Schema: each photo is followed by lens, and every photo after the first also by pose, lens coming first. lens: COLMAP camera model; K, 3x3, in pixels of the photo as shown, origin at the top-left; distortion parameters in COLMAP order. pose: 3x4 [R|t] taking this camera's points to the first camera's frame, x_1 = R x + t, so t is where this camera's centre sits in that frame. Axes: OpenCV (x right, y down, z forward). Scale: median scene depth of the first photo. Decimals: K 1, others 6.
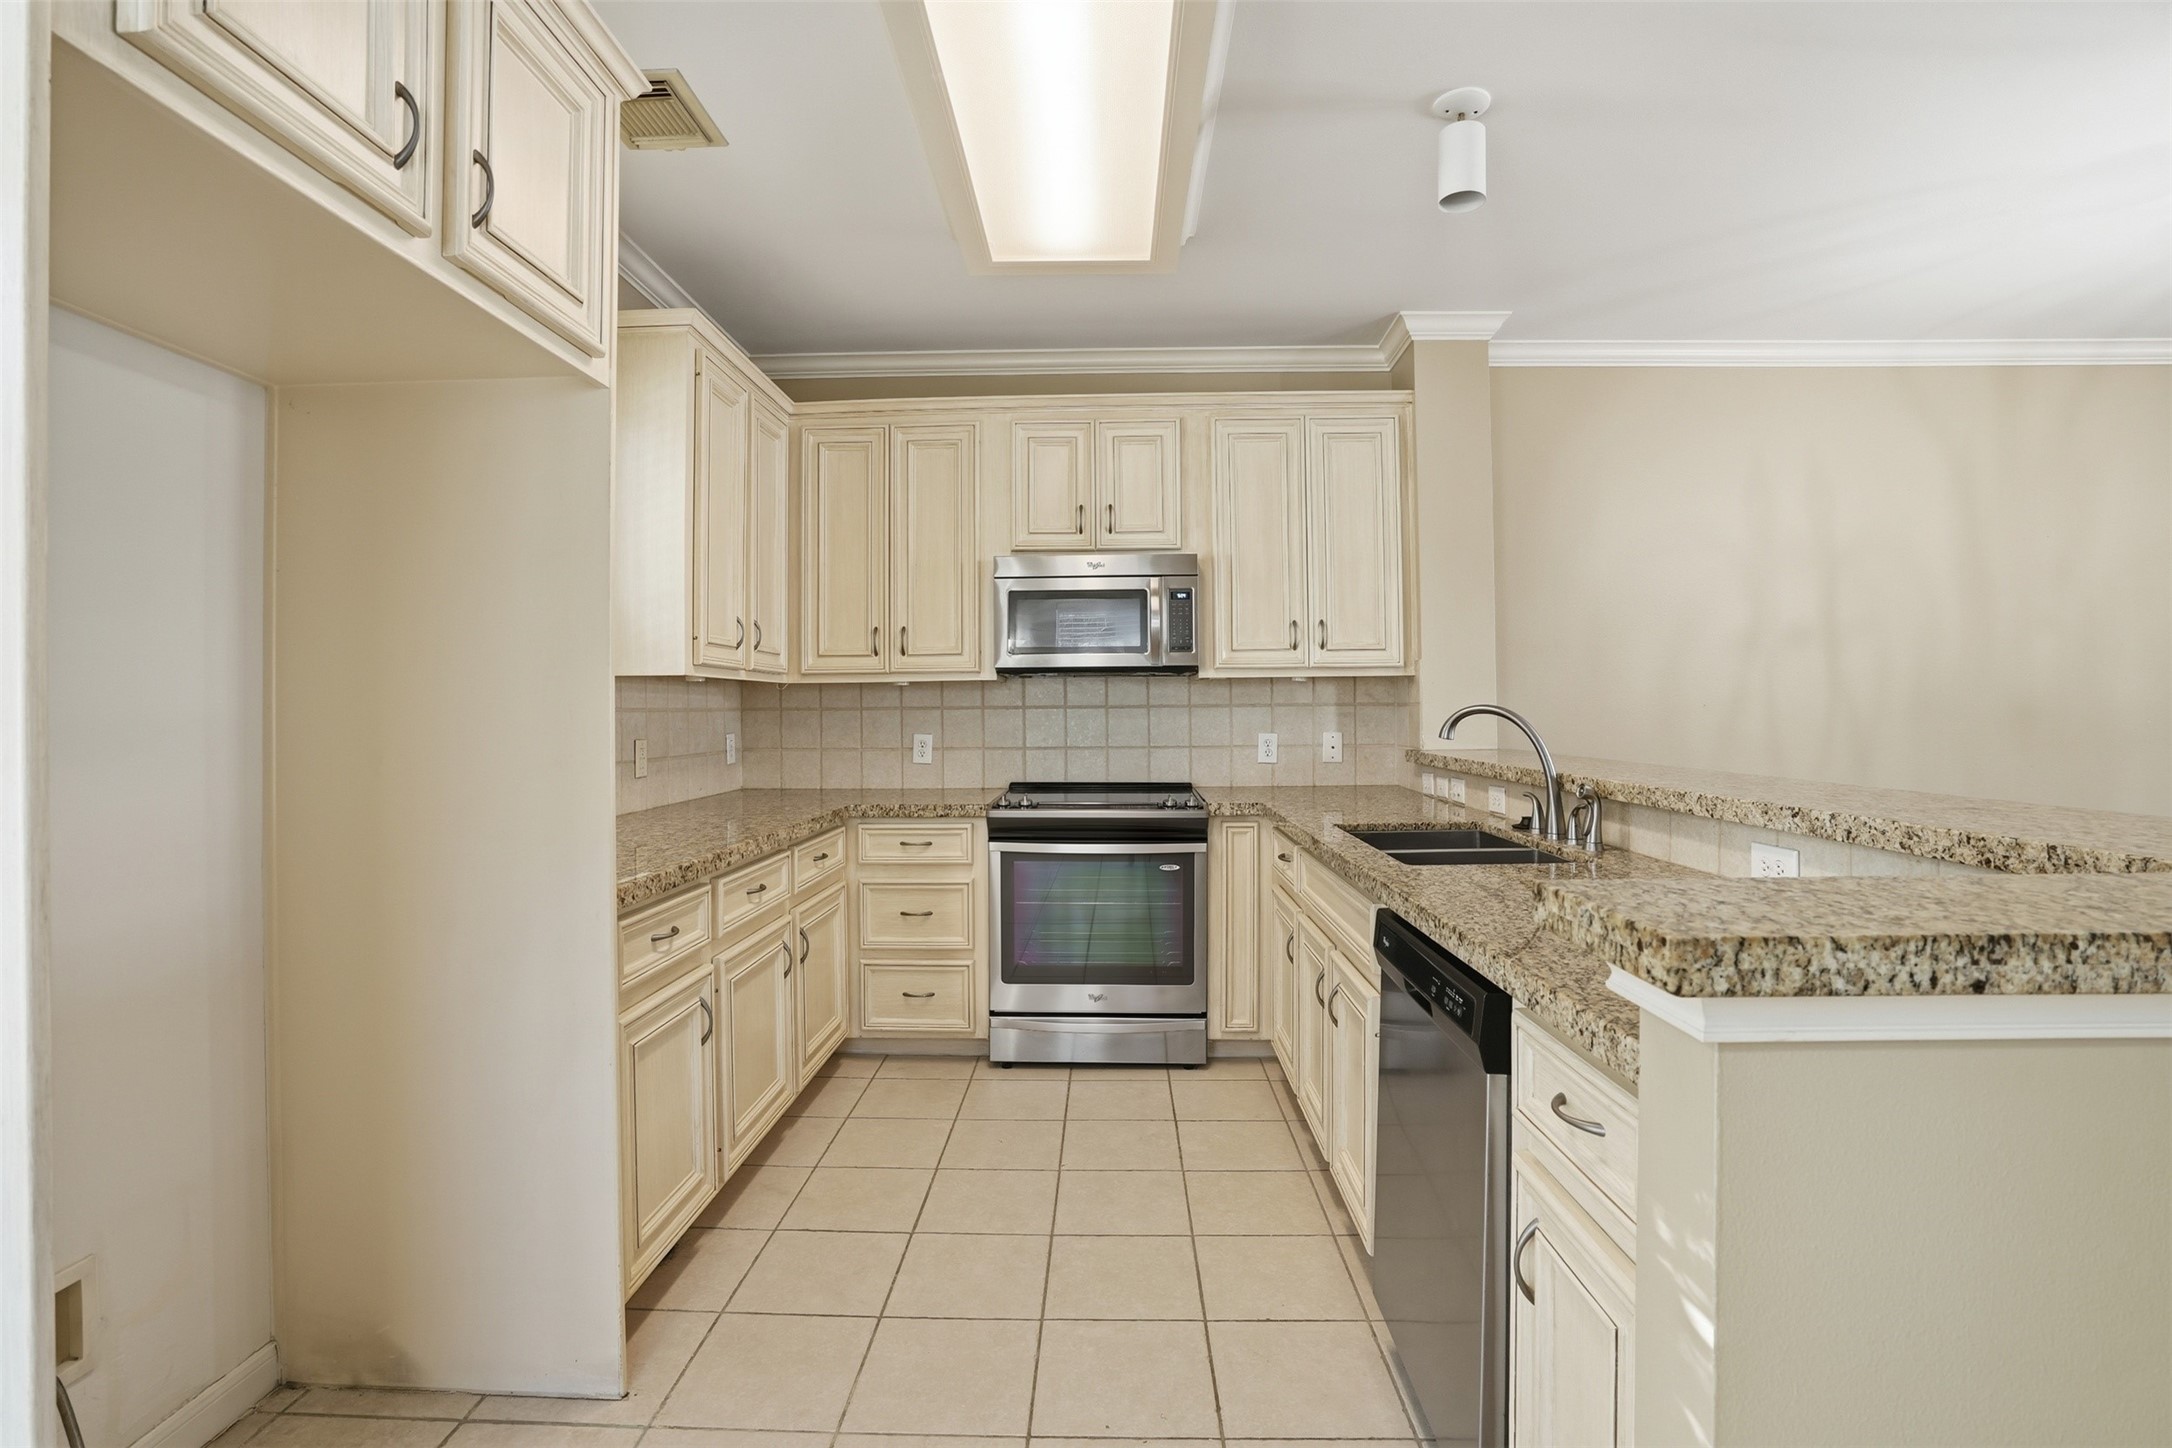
lens RADIAL K [[1008.3, 0, 1074.6], [0, 1008.3, 708.6], [0, 0, 1]] dist [-0.060742, 0.028772]
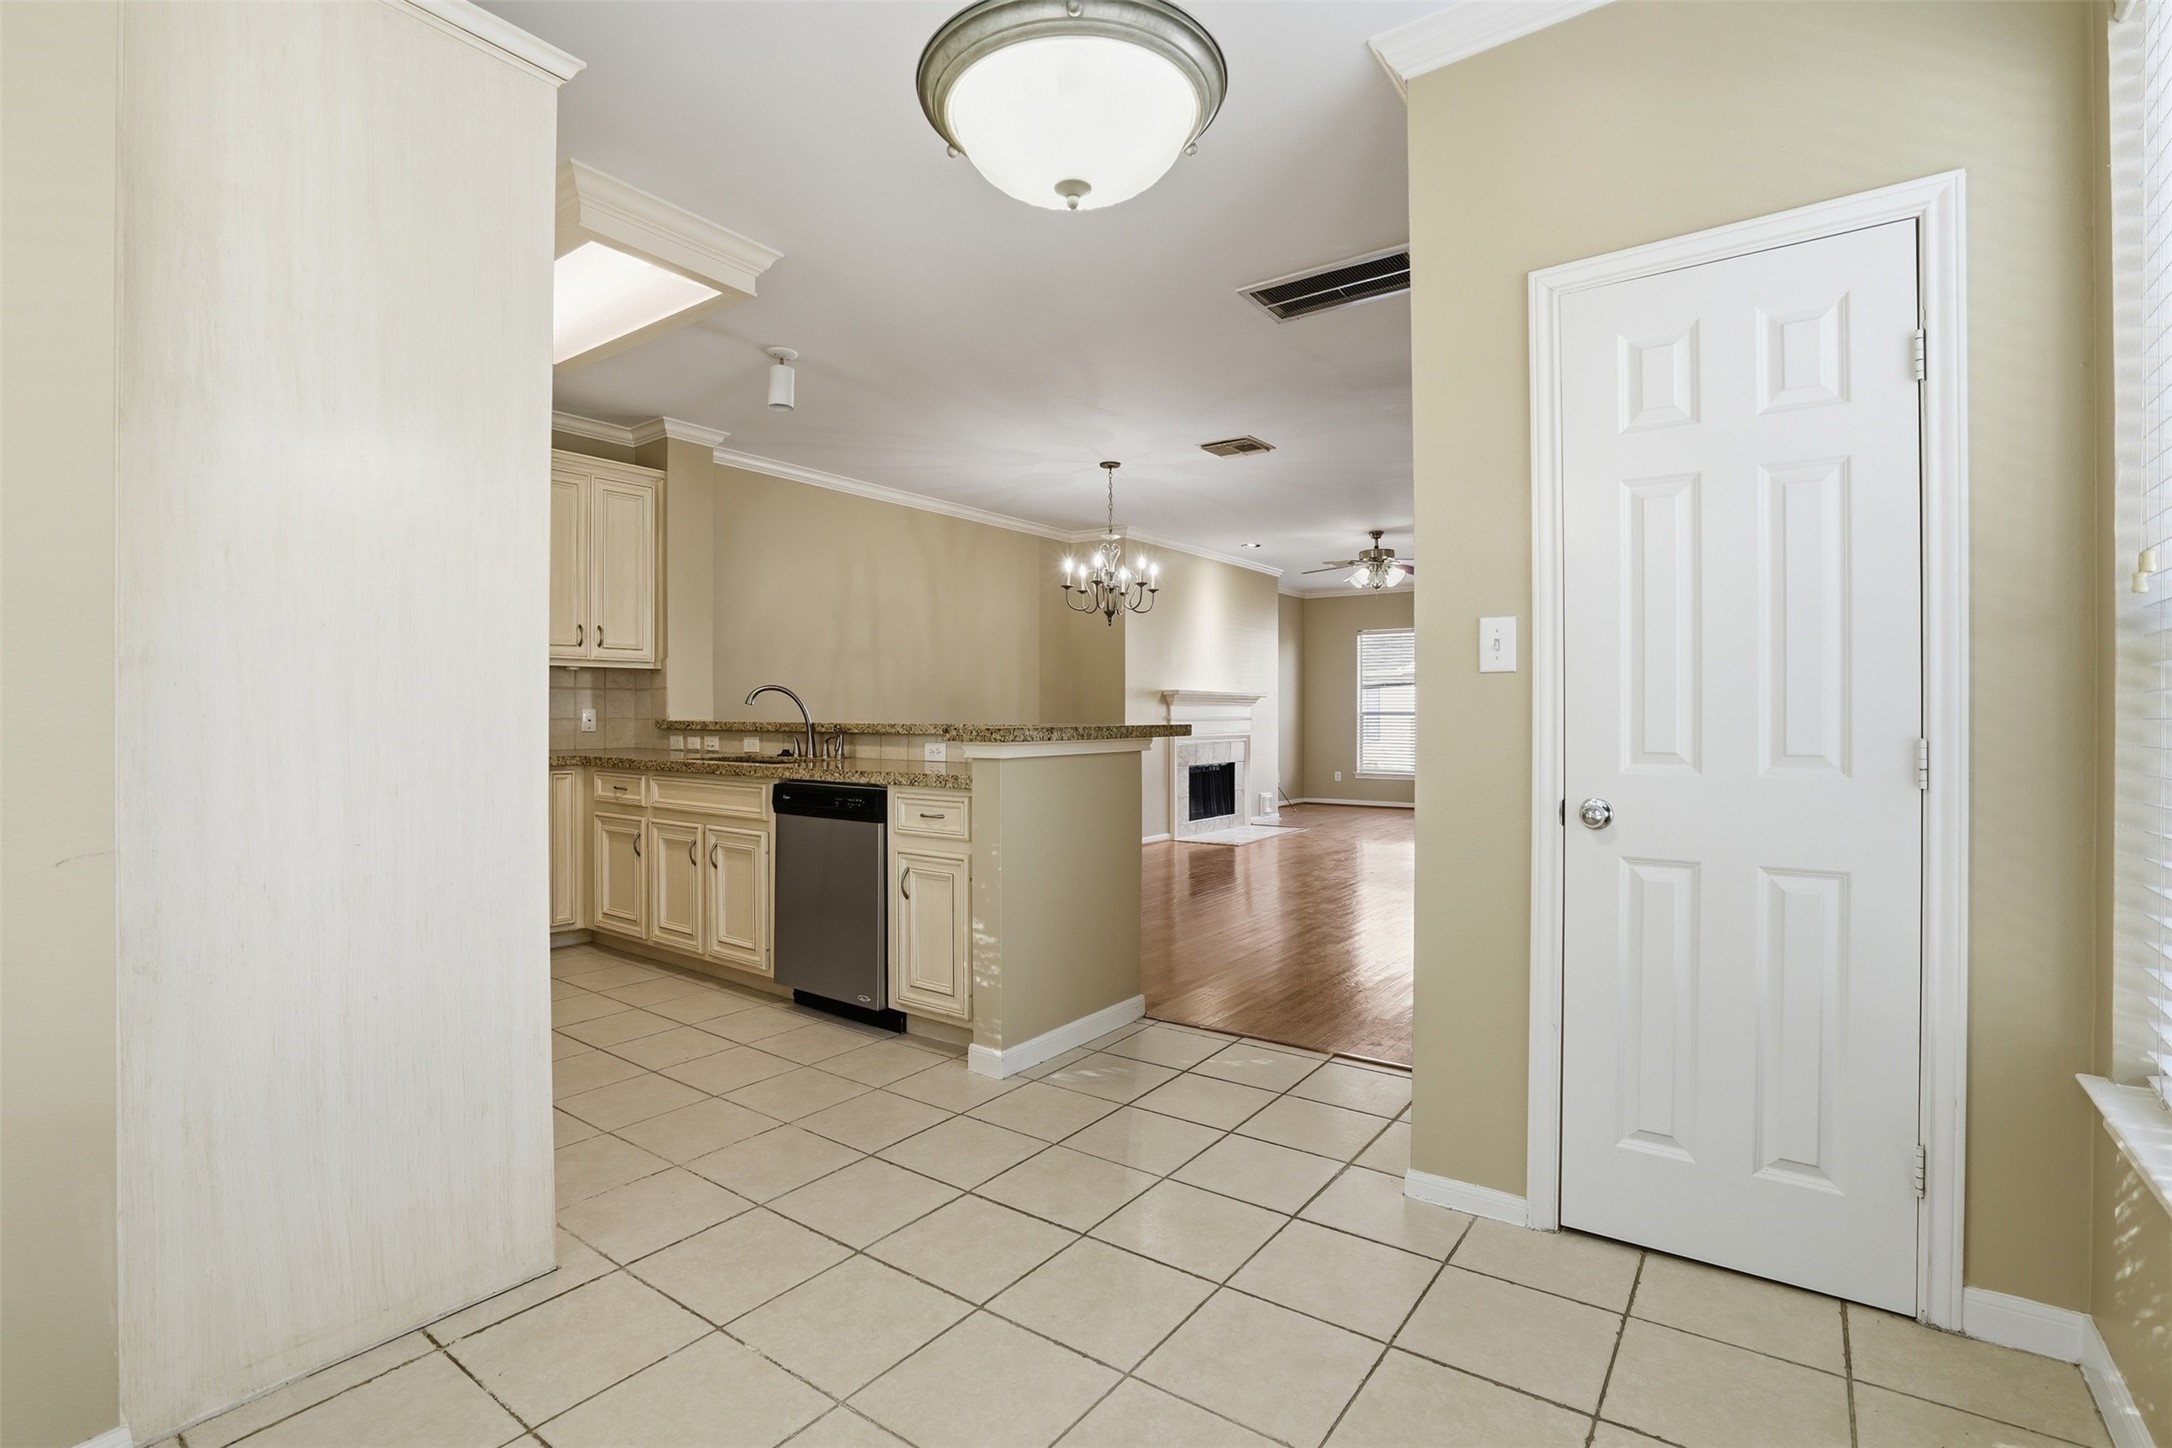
lens RADIAL K [[1008.3, 0, 1074.6], [0, 1008.3, 708.6], [0, 0, 1]] dist [-0.060742, 0.028772]
pose [[0.572679, 0.007571, 0.819745, -0.503469], [-0.003367, 0.999971, -0.006883, 0.032758], [-0.819773, 0.001182, 0.572688, -0.312116]]
